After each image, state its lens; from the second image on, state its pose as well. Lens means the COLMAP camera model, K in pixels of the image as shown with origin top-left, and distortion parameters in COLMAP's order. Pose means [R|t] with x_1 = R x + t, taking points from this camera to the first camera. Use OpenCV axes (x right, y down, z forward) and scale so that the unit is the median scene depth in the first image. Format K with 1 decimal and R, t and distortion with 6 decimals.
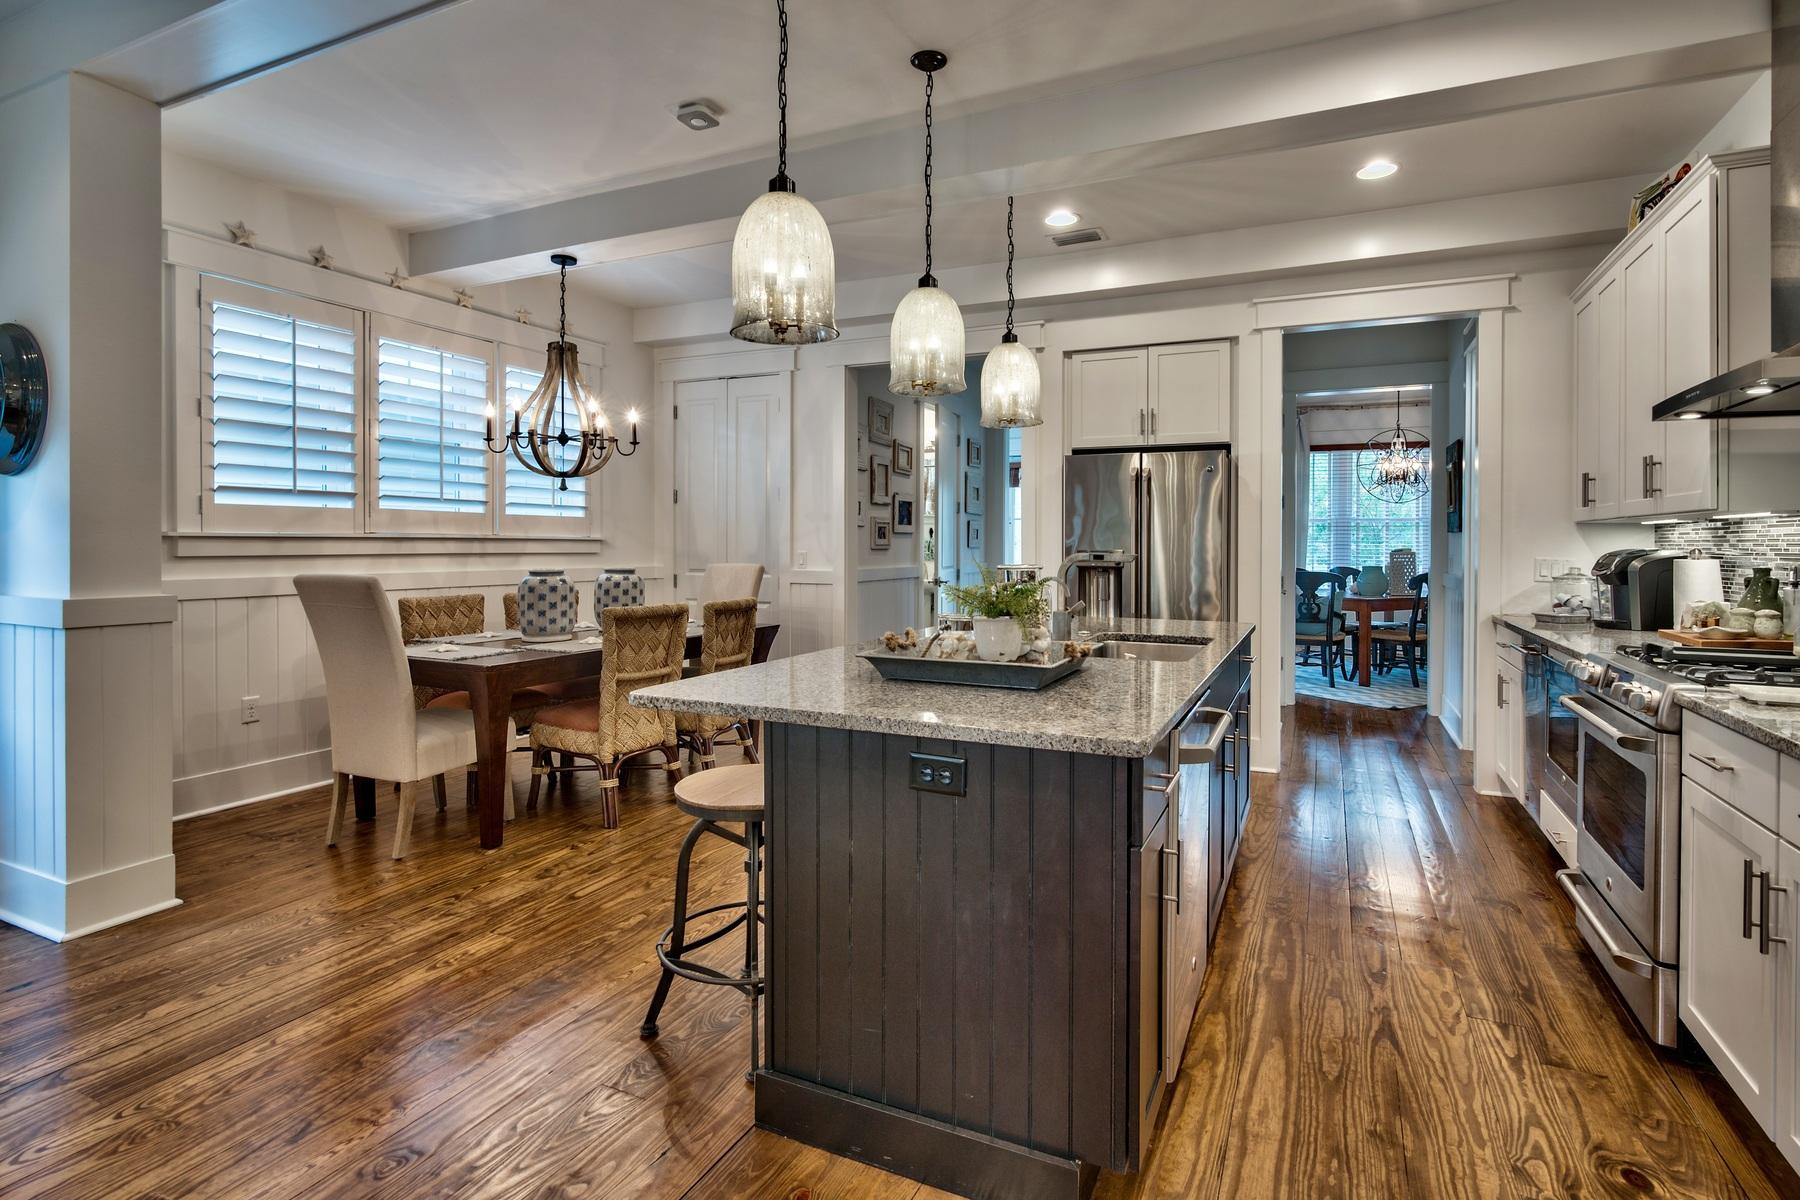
lens RADIAL K [[893.7, 0, 919.4], [0, 893.7, 539.7], [0, 0, 1]] dist [-0.005427, -0.000818]
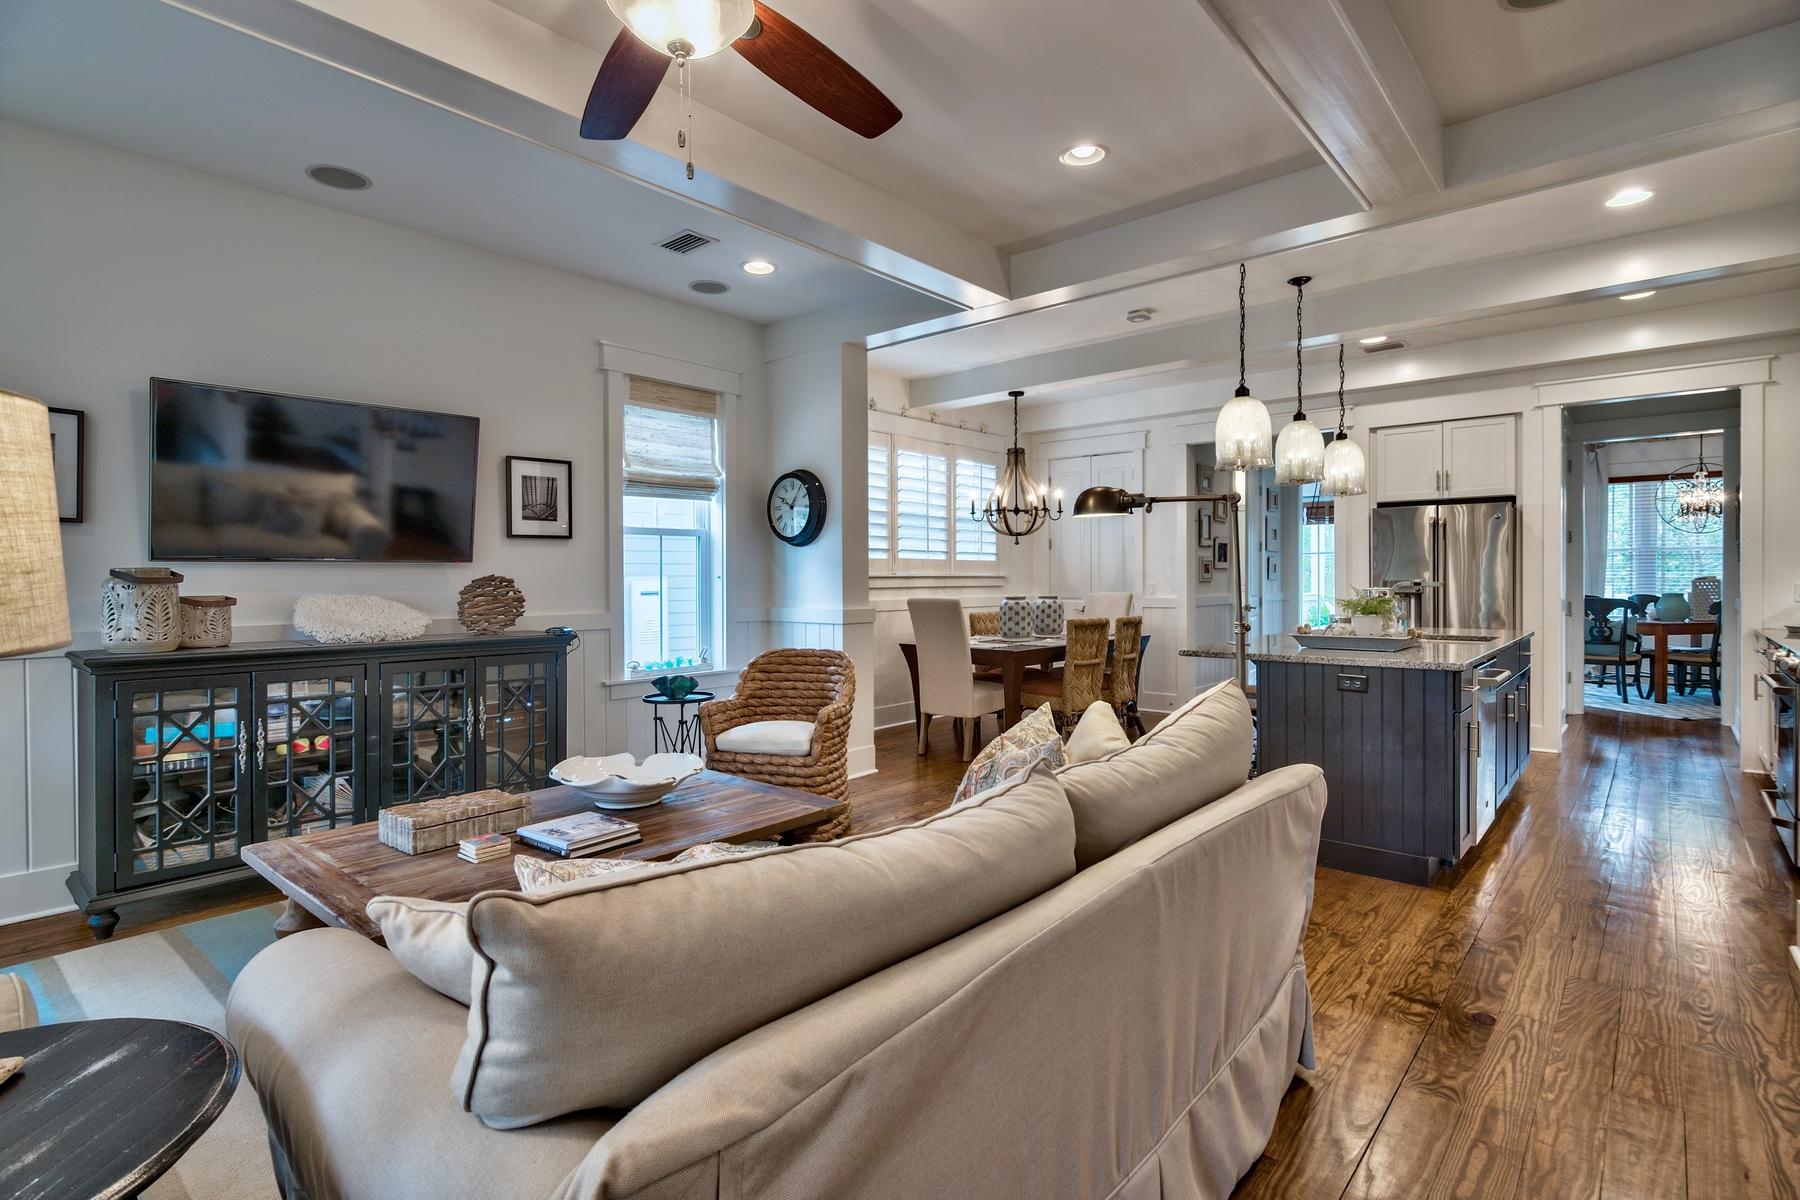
lens RADIAL K [[893.7, 0, 907.8], [0, 893.7, 584.0], [0, 0, 1]] dist [-0.005427, -0.000818]
pose [[0.963046, -0.008640, -0.269197, -0.149629], [0.011613, 0.999888, 0.009452, -0.003685], [0.269085, -0.012229, 0.963039, -0.471578]]
